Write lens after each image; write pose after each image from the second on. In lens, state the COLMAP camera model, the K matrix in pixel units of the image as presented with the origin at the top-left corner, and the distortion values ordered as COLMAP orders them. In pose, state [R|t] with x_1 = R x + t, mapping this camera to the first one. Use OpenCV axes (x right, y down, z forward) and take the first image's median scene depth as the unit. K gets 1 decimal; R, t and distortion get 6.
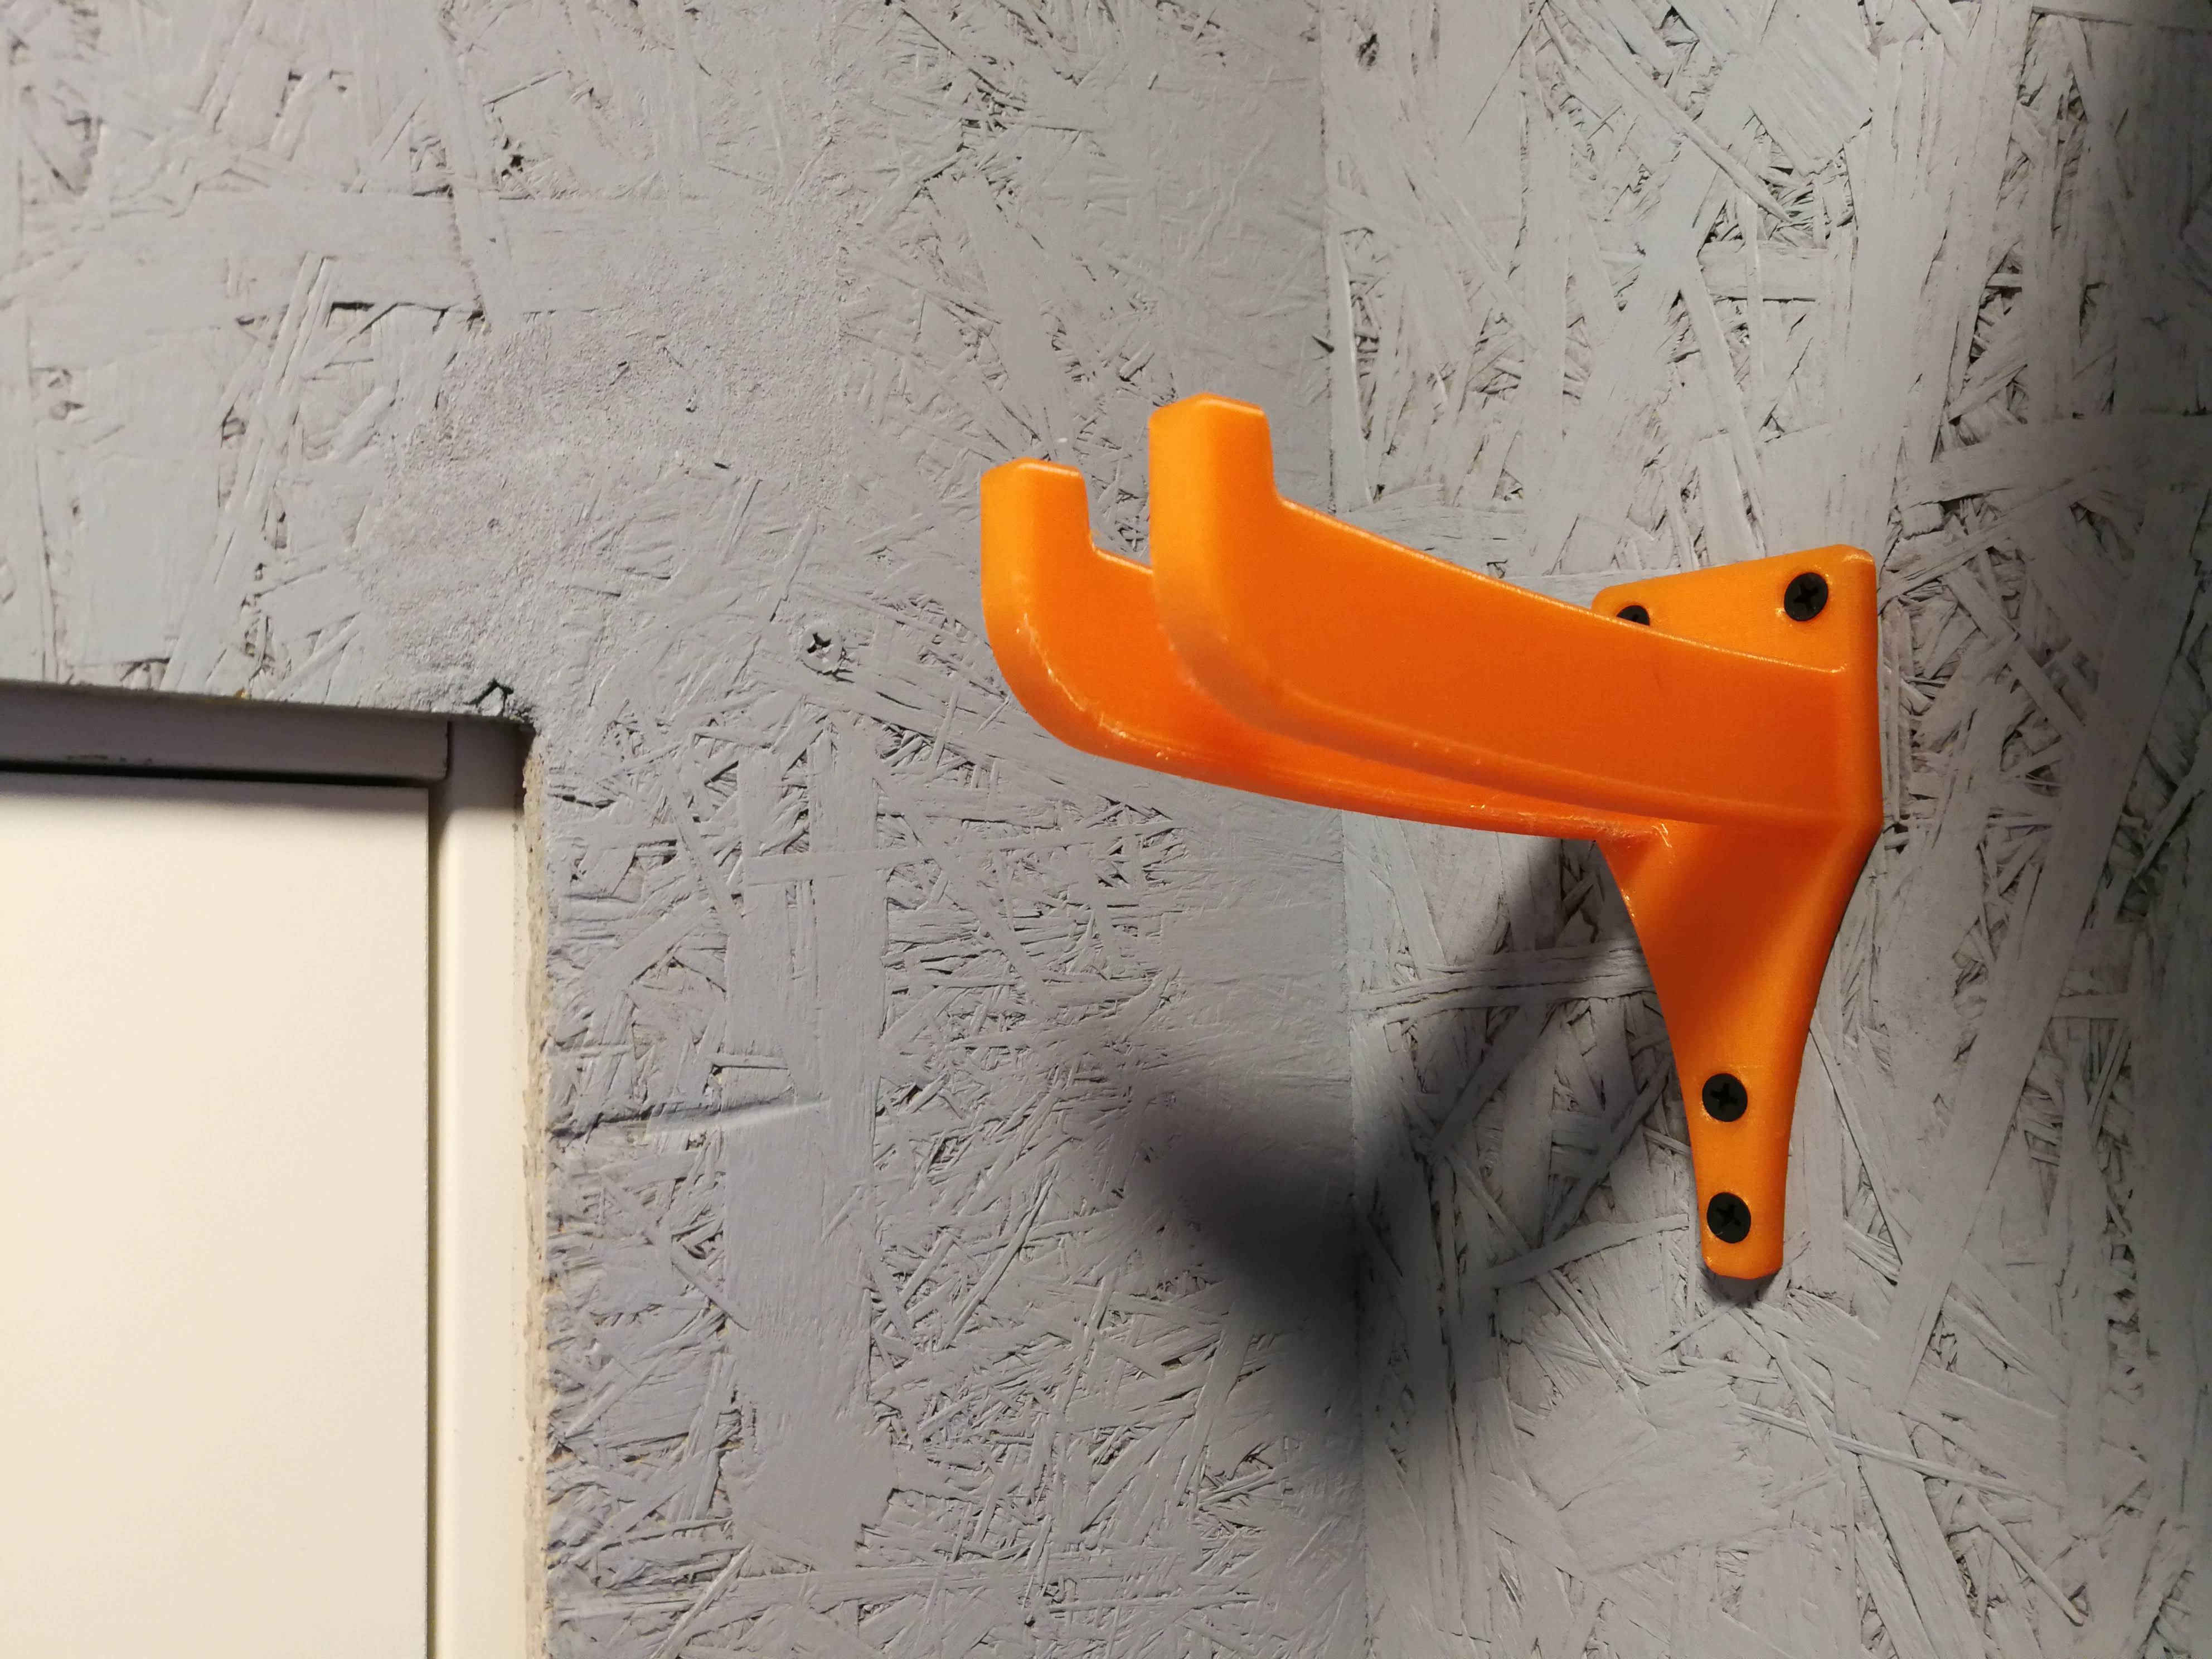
lens RADIAL K [[1777.4, 0, 1118.7], [0, 1777.4, 838.4], [0, 0, 1]] dist [-0.042507, 0.047203]
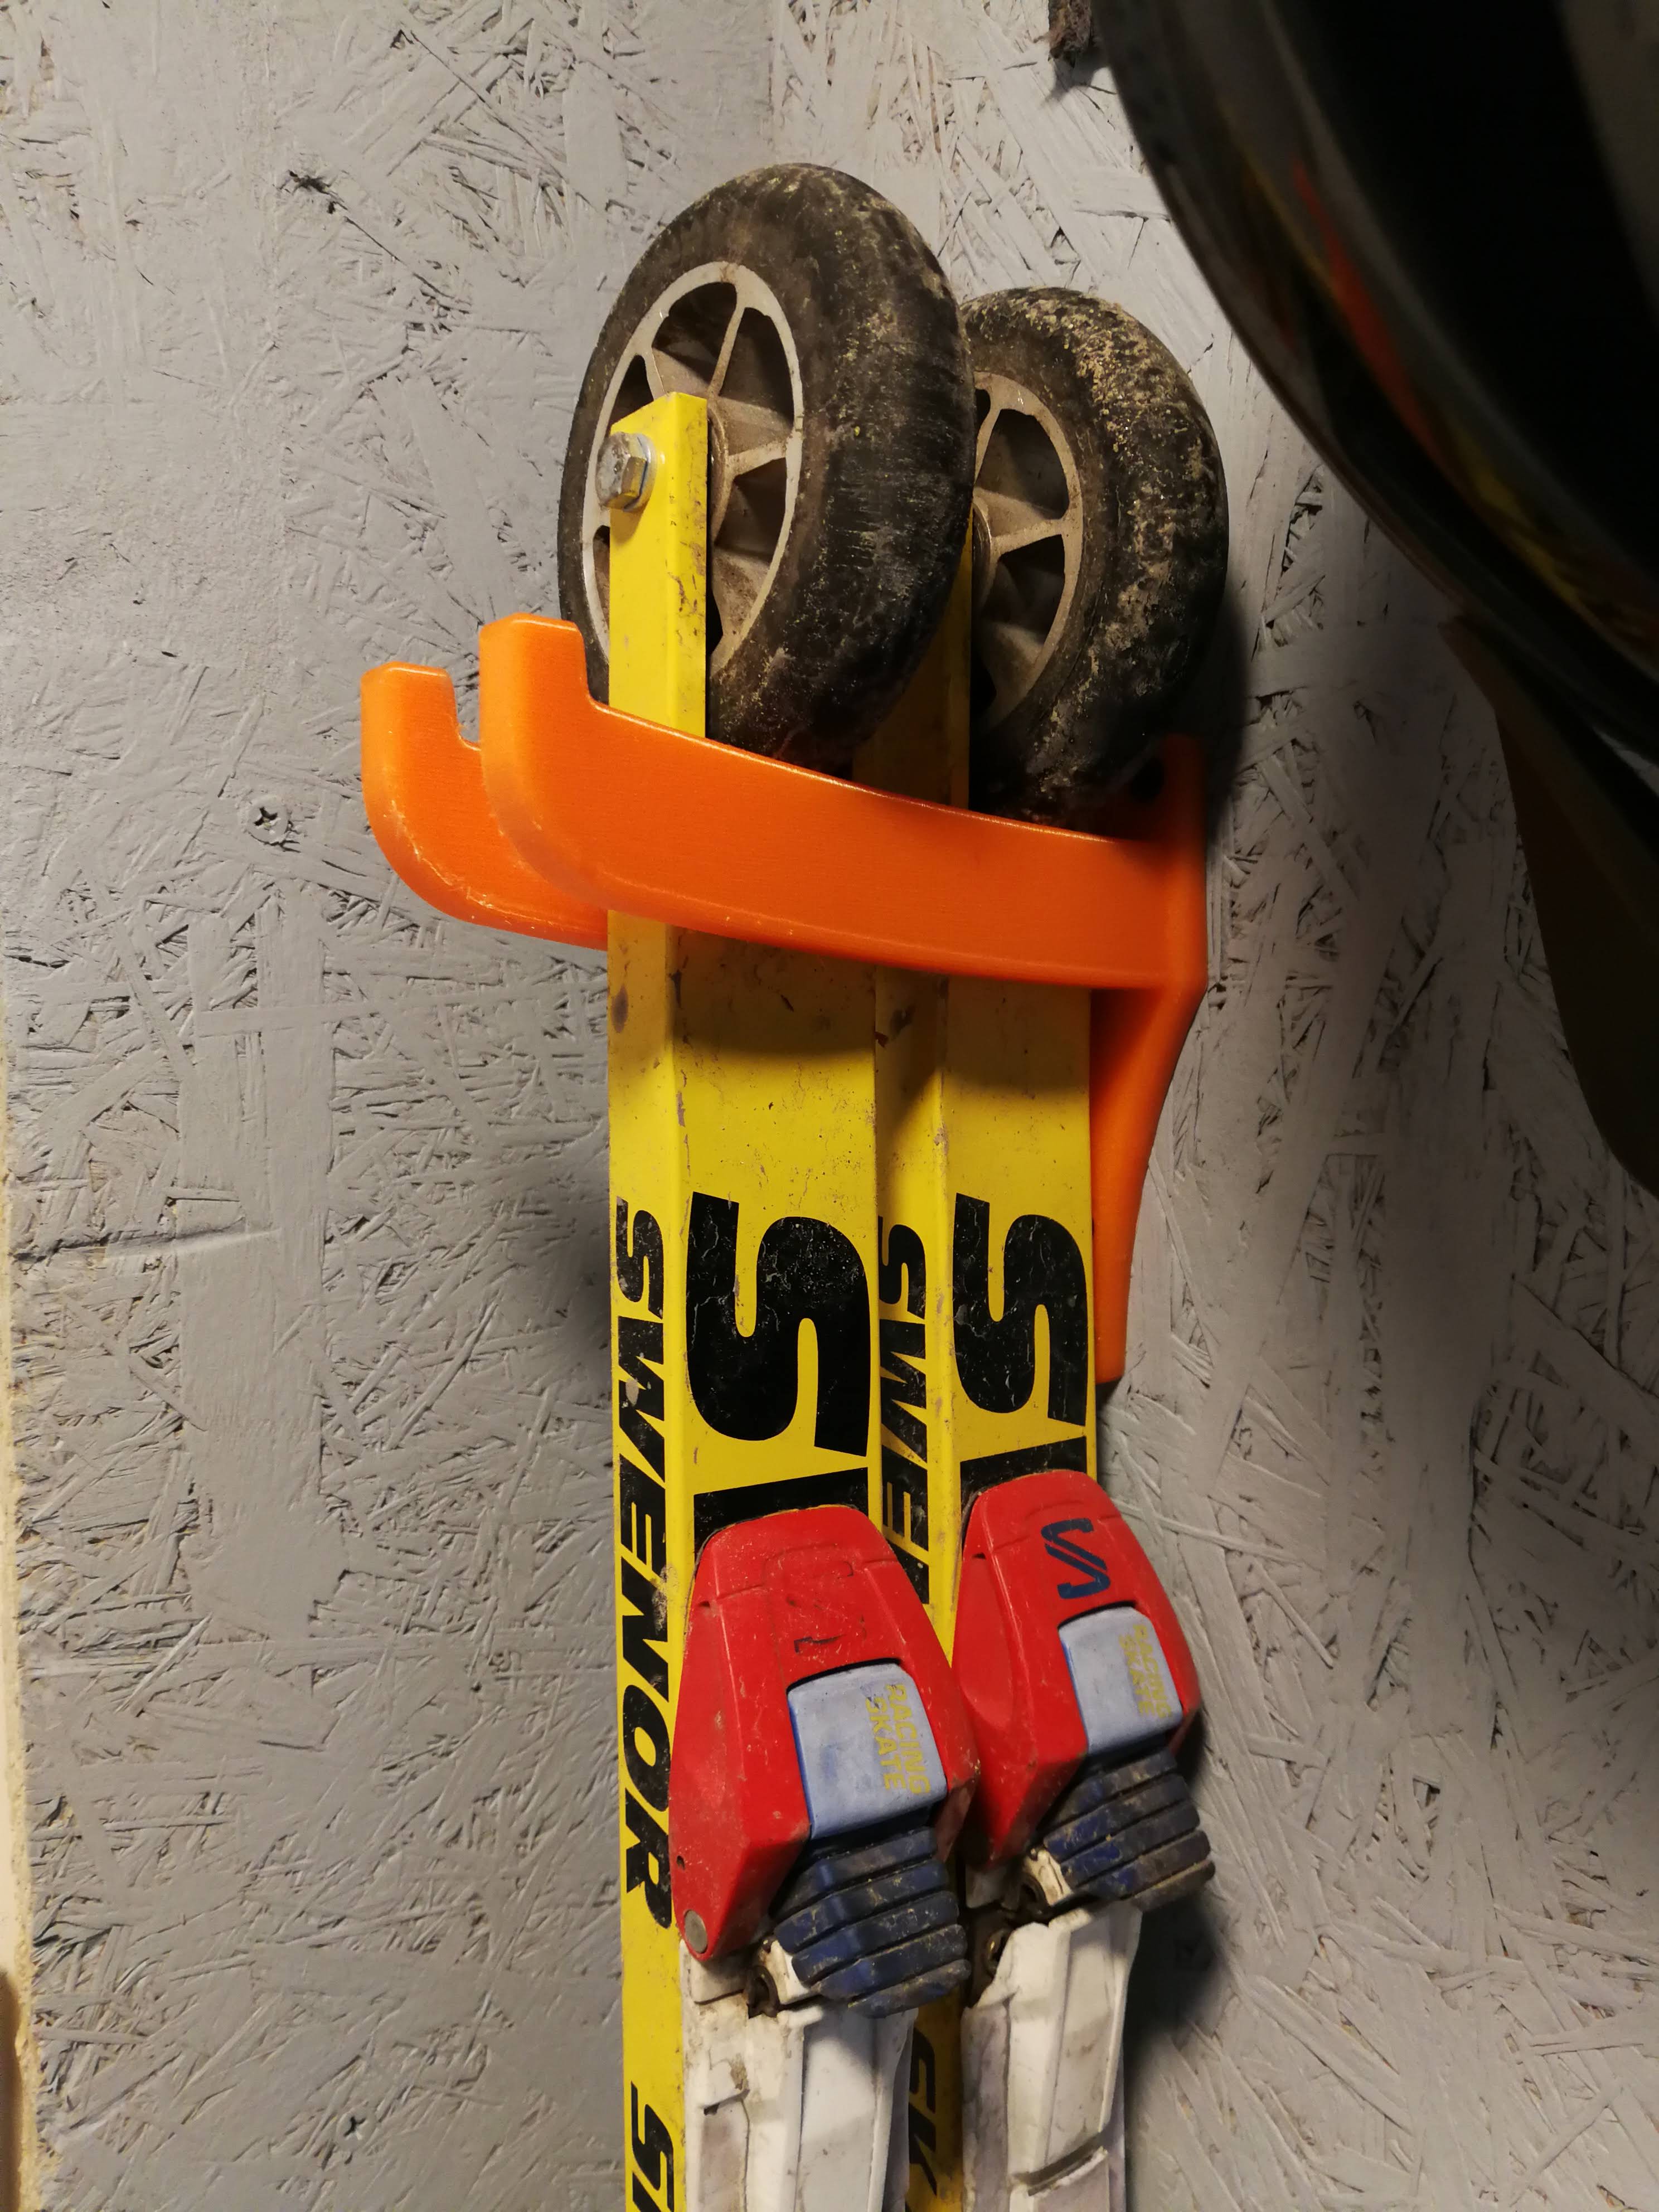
lens RADIAL K [[1777.4, 0, 824.9], [0, 1777.4, 1112.0], [0, 0, 1]] dist [-0.042507, 0.047203]
pose [[0.999352, 0.000247, 0.036001, 0.146561], [-0.002751, 0.997577, 0.069520, -0.004907], [-0.035897, -0.069574, 0.996931, -0.126615]]
